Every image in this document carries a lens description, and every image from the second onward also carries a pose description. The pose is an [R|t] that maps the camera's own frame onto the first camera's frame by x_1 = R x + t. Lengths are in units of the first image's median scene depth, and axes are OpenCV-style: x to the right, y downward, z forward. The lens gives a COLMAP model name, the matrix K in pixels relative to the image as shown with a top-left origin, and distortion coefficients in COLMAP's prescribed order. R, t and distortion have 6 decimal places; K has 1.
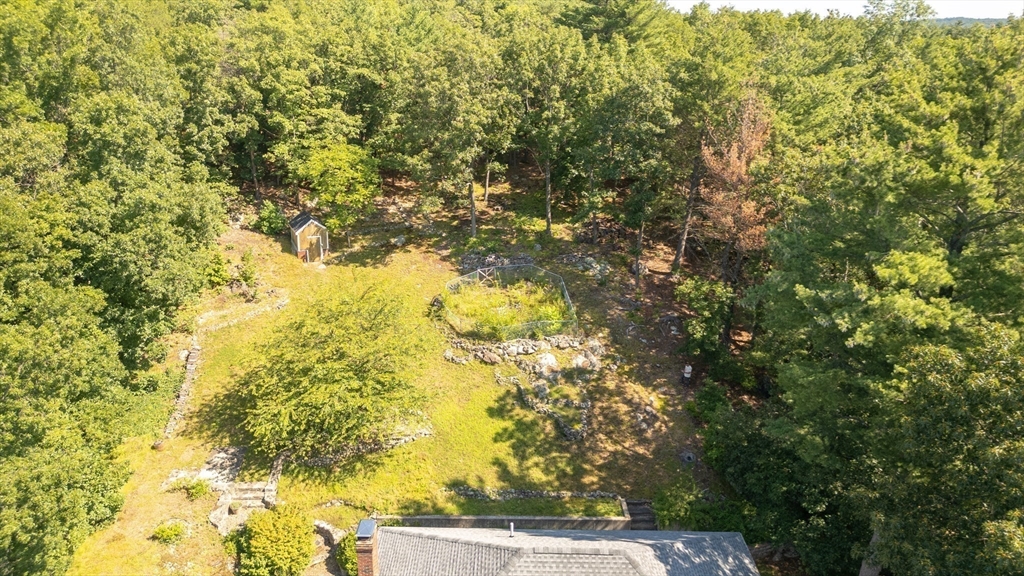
lens RADIAL K [[714.0, 0, 512.0], [0, 714.0, 288.0], [0, 0, 1]] dist [0.167242, -0.326196]
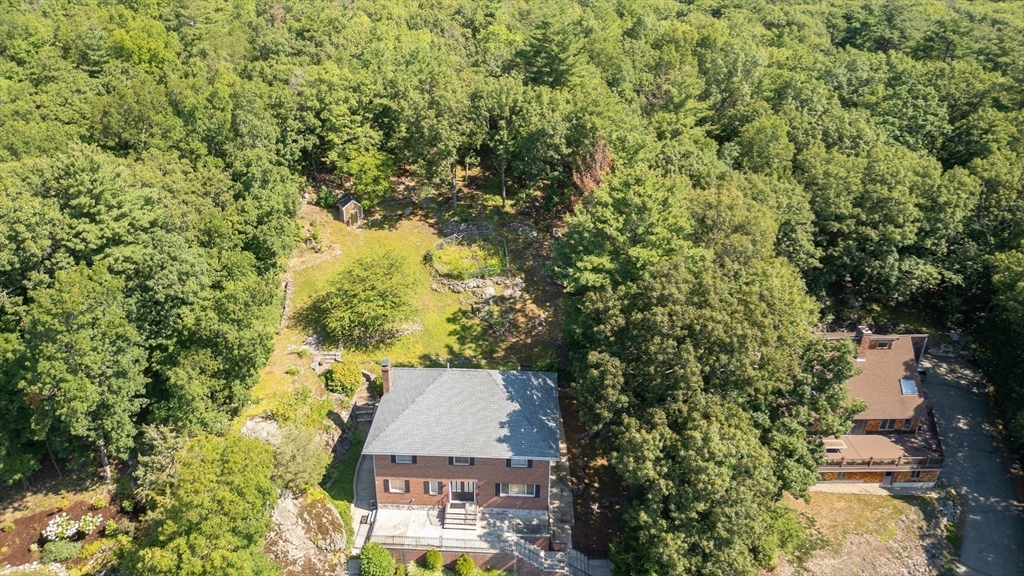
lens RADIAL K [[714.6, 0, 509.6], [0, 714.6, 290.0], [0, 0, 1]] dist [0.084199, -0.083548]
pose [[0.999405, 0.015814, -0.030644, 0.128324], [-0.012254, 0.993512, 0.113068, -0.083937], [0.032233, -0.112626, 0.993115, -0.613253]]
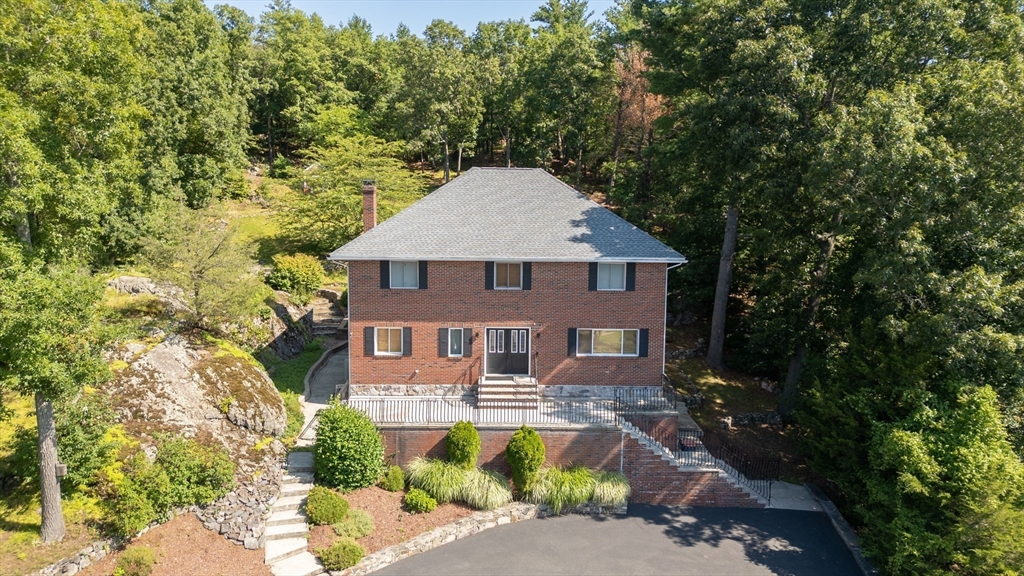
lens RADIAL K [[714.6, 0, 509.6], [0, 714.6, 290.0], [0, 0, 1]] dist [0.084199, -0.083548]
pose [[0.999551, -0.003968, 0.029707, 0.017274], [0.010091, 0.977884, -0.208906, 0.398370], [-0.028221, 0.209112, 0.977484, -0.179776]]
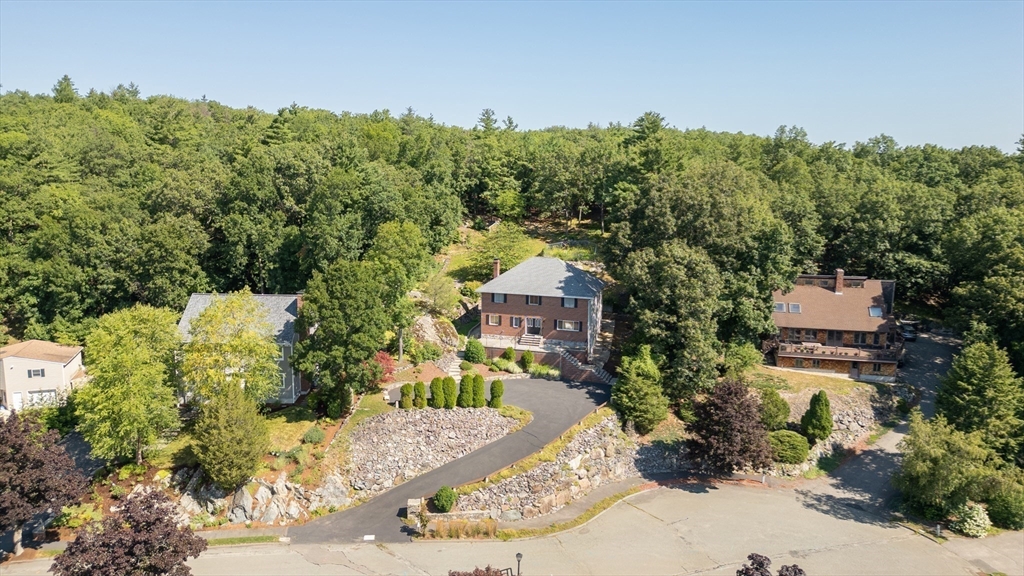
lens RADIAL K [[714.0, 0, 512.0], [0, 714.0, 288.0], [0, 0, 1]] dist [0.167242, -0.326196]
pose [[0.962677, 0.046721, -0.266591, 0.415281], [-0.094821, 0.980782, -0.170518, 0.523634], [0.253500, 0.189432, 0.948606, -1.184356]]
